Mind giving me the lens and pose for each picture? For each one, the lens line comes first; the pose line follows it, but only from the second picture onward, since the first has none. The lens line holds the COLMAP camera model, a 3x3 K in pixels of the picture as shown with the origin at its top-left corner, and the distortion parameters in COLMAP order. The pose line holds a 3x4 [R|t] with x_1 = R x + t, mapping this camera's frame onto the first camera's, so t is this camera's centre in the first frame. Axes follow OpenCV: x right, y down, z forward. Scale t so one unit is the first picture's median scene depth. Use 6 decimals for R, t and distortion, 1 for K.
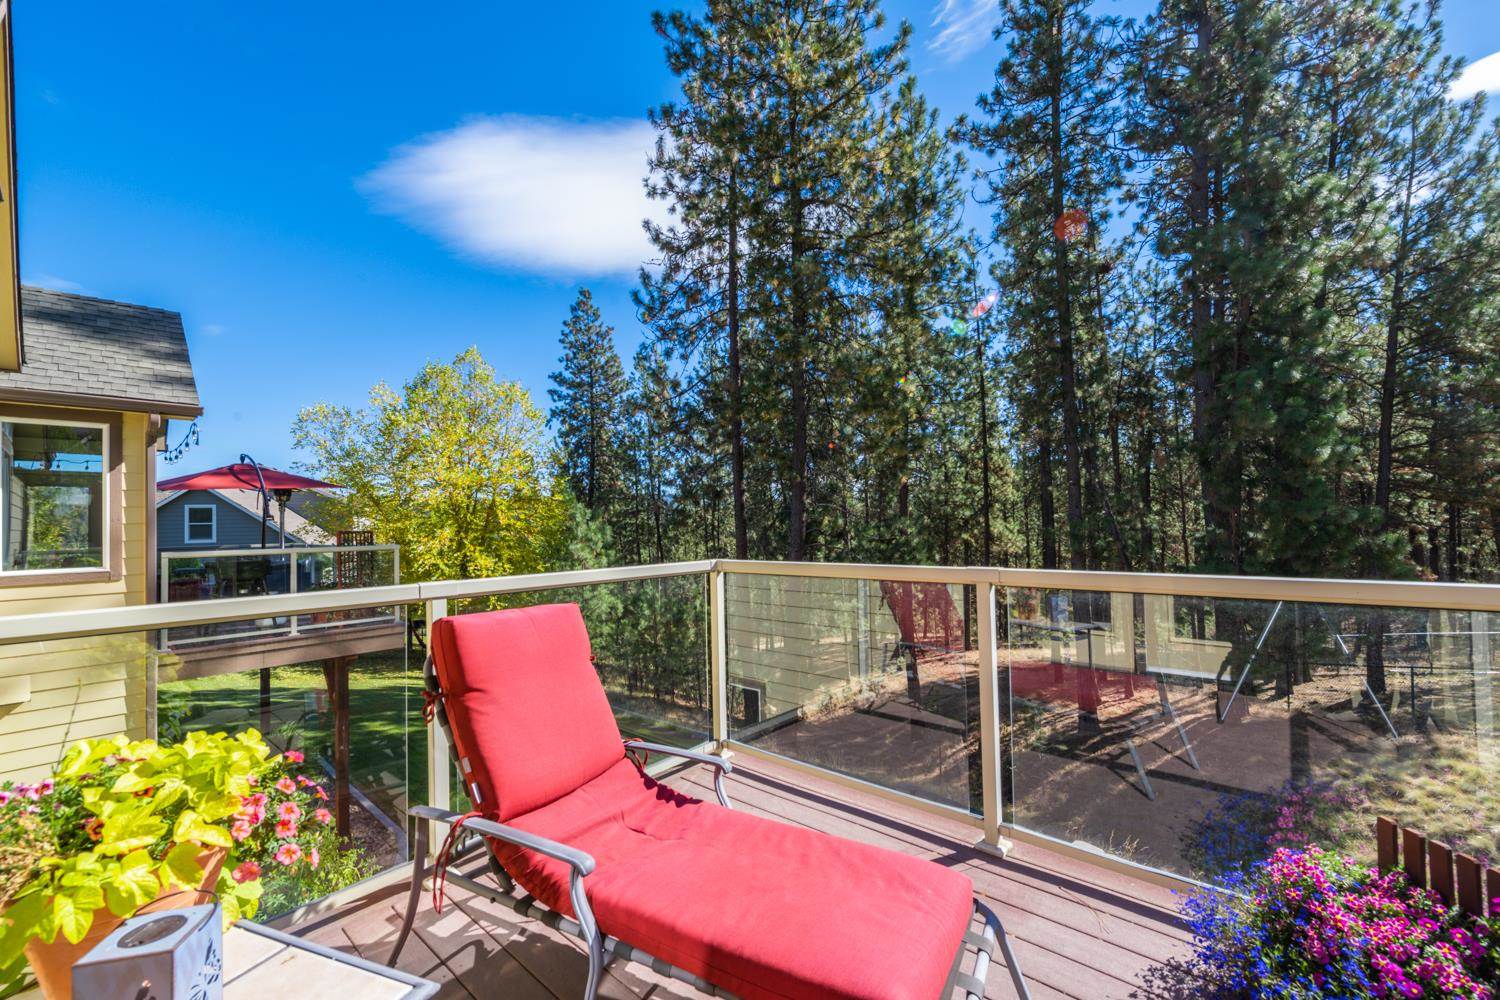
lens RADIAL K [[606.0, 0, 753.6], [0, 606.0, 508.1], [0, 0, 1]] dist [-0.001138, 0.000130]
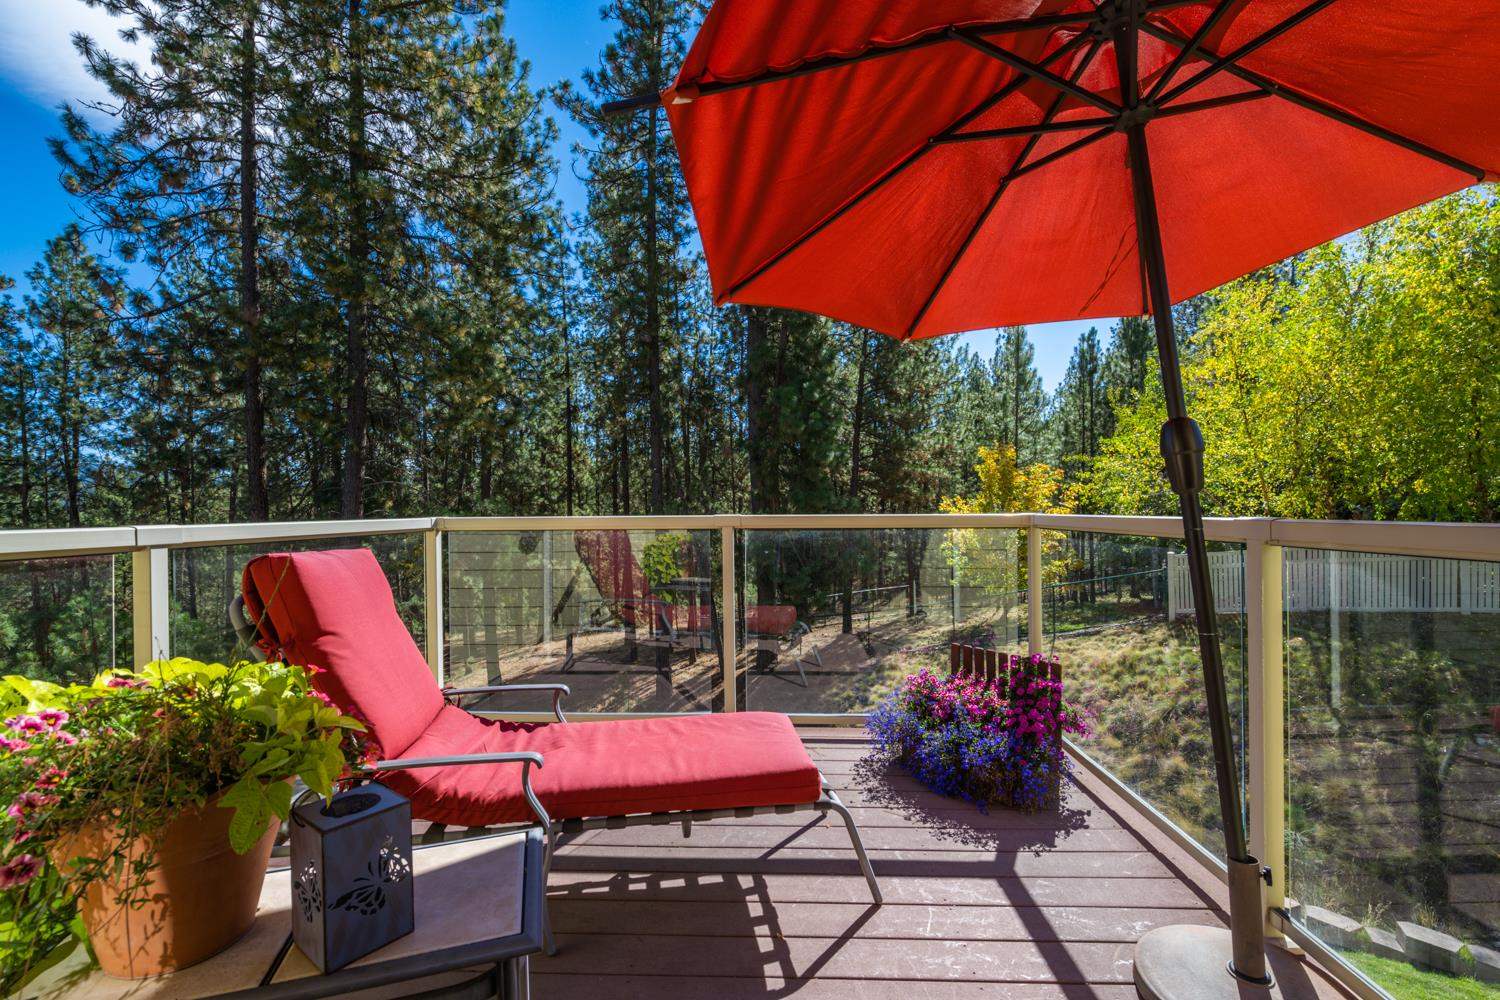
lens RADIAL K [[653.5, 0, 751.7], [0, 653.5, 509.7], [0, 0, 1]] dist [-0.000526, -0.000401]
pose [[0.781830, 0.013266, 0.623351, -0.043722], [-0.025815, 0.999605, 0.011106, 0.007301], [-0.622958, -0.024775, 0.781863, -0.008948]]
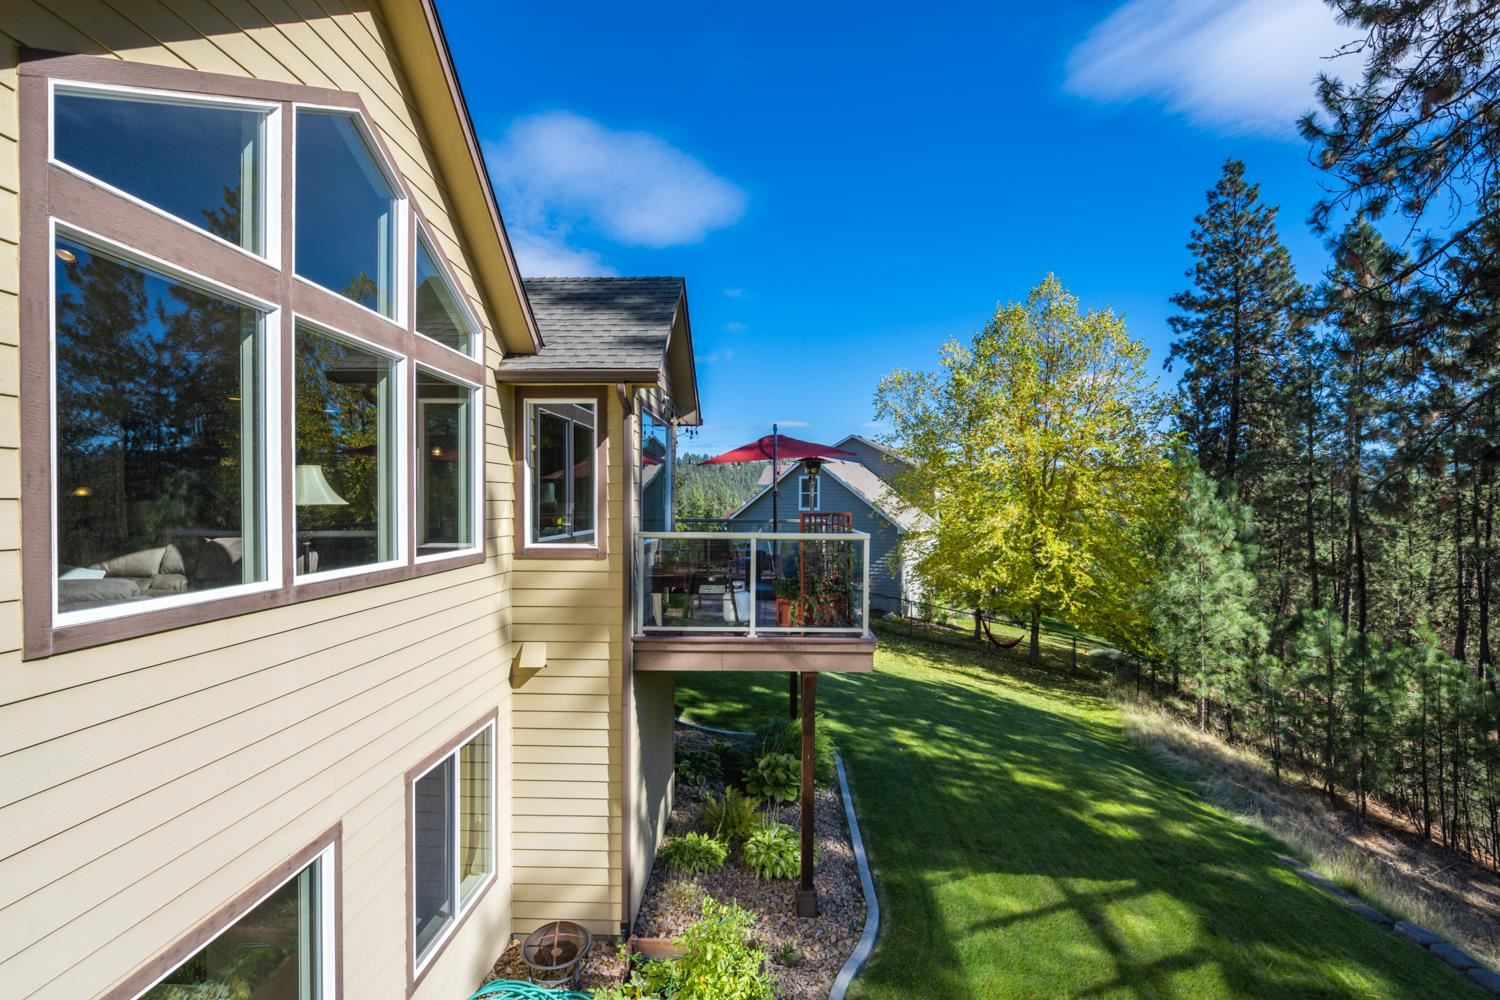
lens RADIAL K [[696.6, 0, 770.2], [0, 696.6, 509.4], [0, 0, 1]] dist [-0.000282, -0.000335]
pose [[0.651521, 0.033151, -0.757906, -0.006272], [0.001977, 0.998967, 0.045395, -0.002956], [0.758628, -0.031075, 0.650782, 0.132847]]
